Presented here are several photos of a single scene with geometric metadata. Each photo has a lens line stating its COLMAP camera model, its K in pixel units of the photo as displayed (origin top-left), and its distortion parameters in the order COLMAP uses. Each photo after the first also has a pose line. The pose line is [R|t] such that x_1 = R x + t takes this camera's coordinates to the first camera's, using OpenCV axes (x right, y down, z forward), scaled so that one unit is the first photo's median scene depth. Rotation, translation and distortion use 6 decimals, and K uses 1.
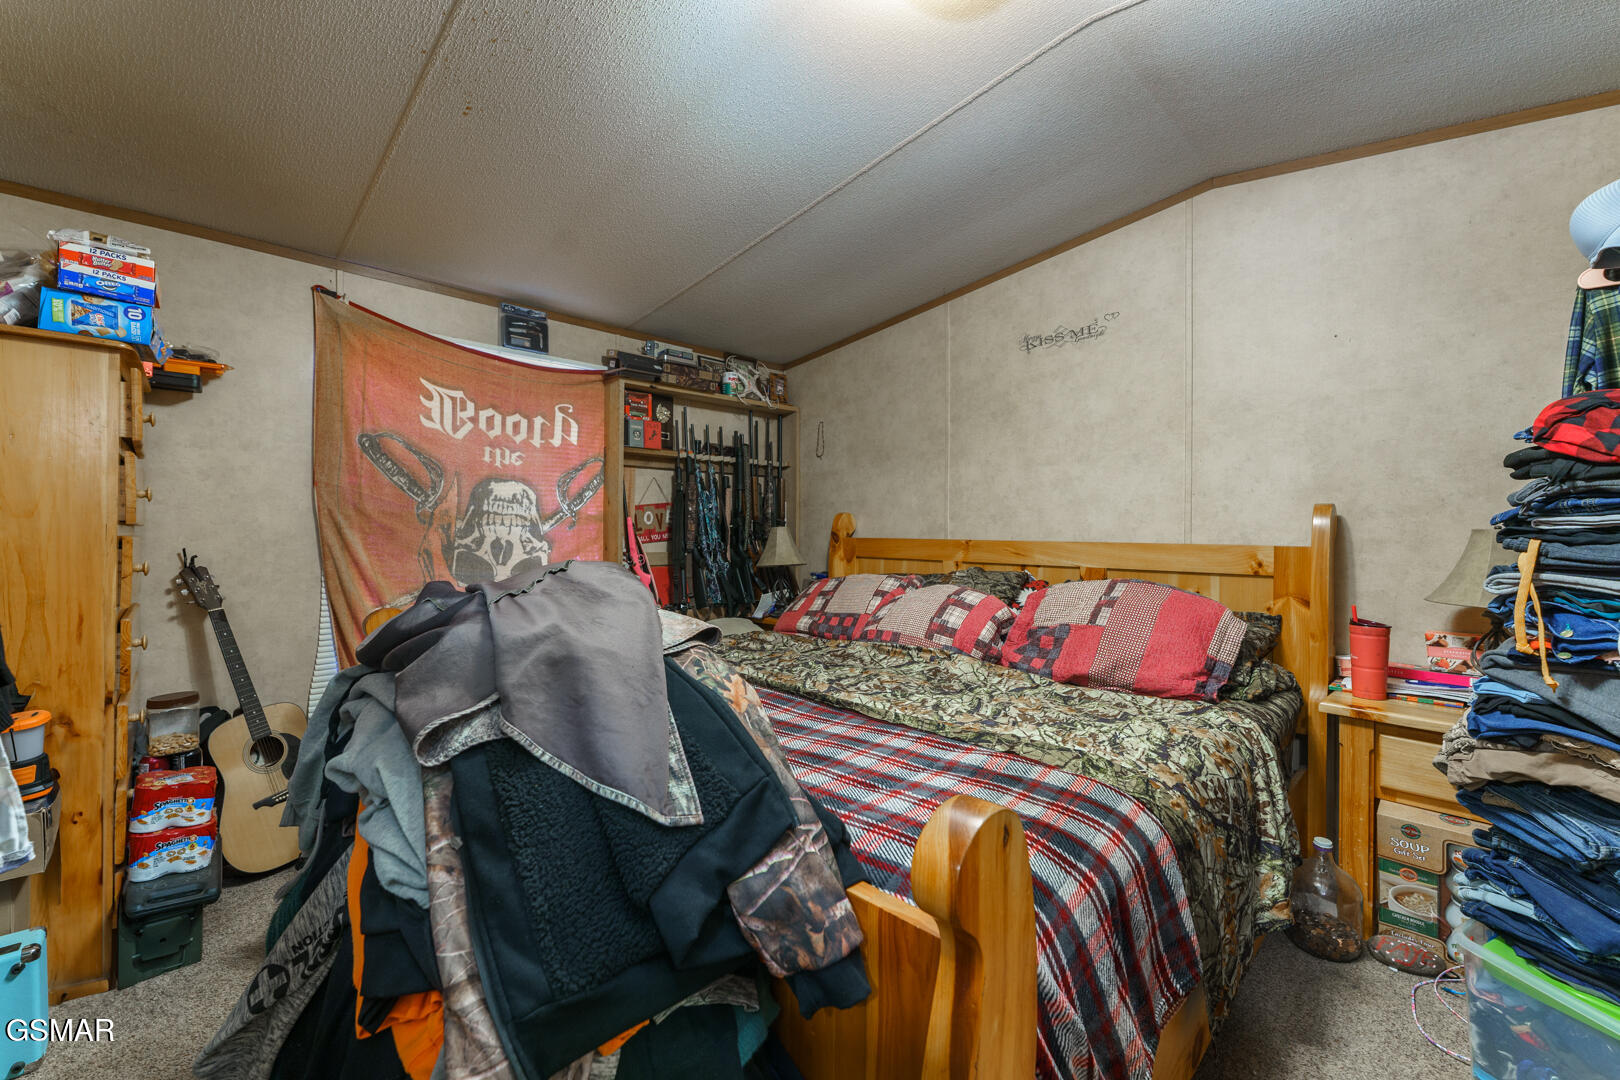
lens RADIAL K [[660.9, 0, 800.4], [0, 660.9, 534.2], [0, 0, 1]] dist [0.001378, 0.000012]
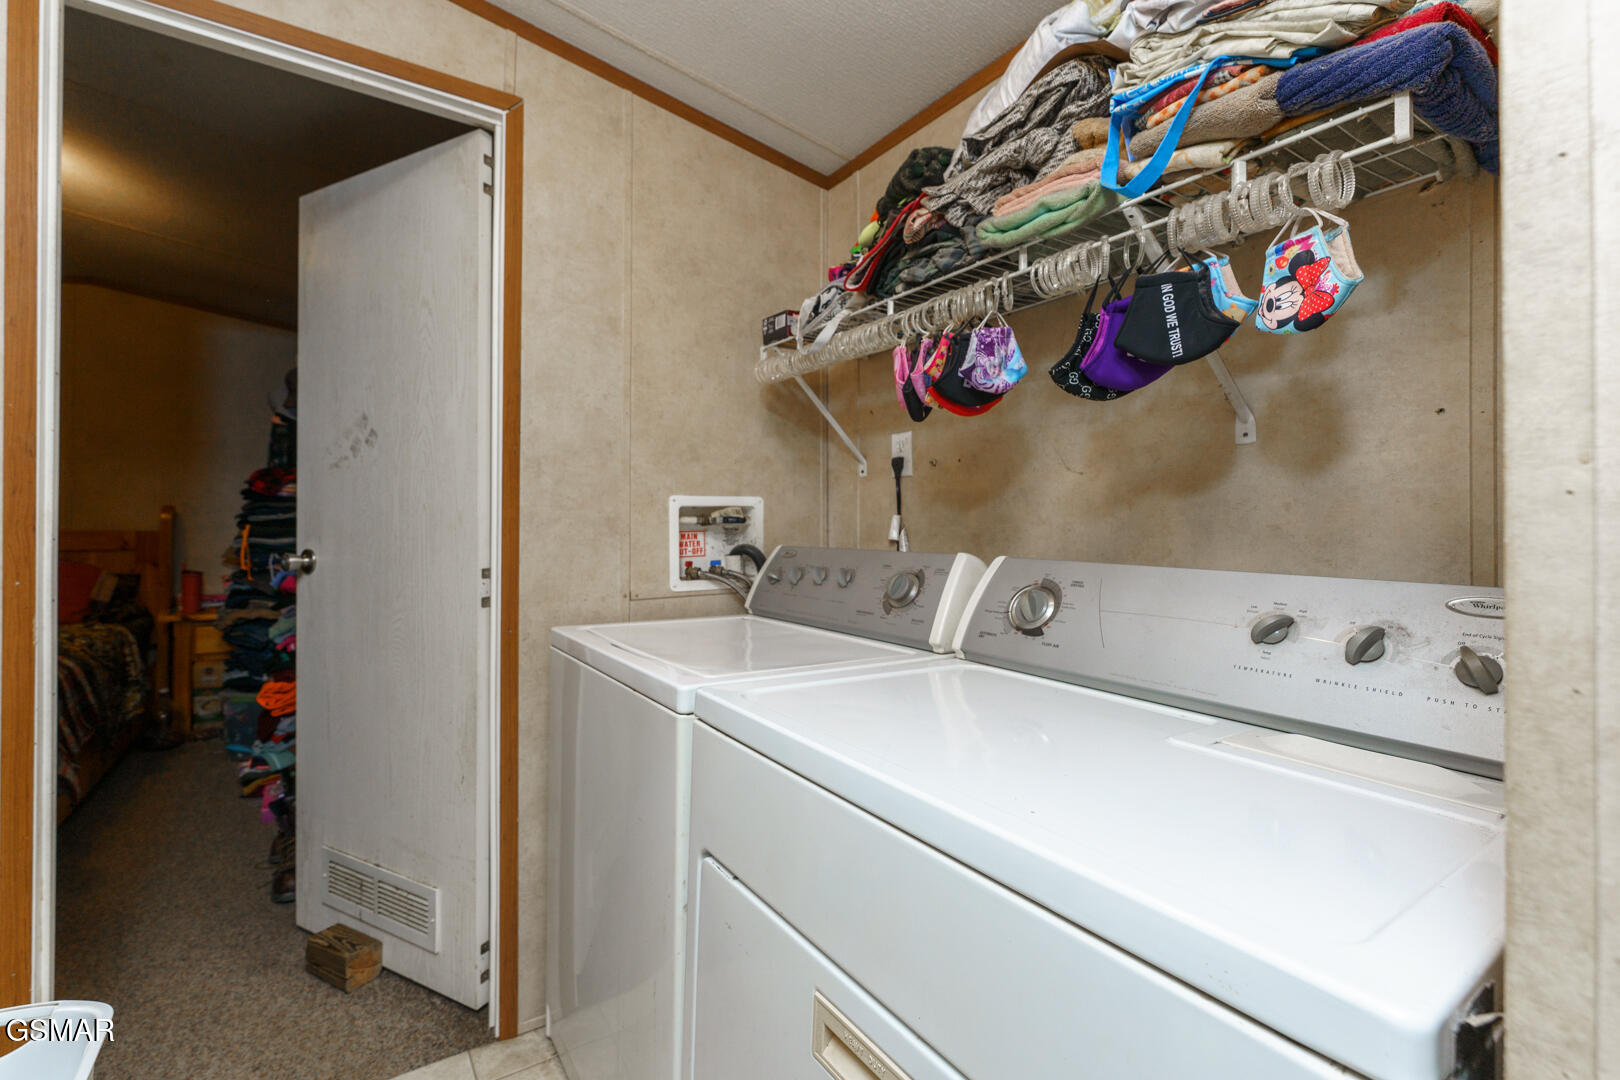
lens RADIAL K [[761.0, 0, 808.6], [0, 761.0, 510.8], [0, 0, 1]] dist [0.000369, -0.000138]
pose [[0.225188, 0.010636, 0.974257, -0.918883], [0.006921, 0.999898, -0.012515, 0.004758], [-0.974291, 0.009561, 0.225091, -1.291223]]
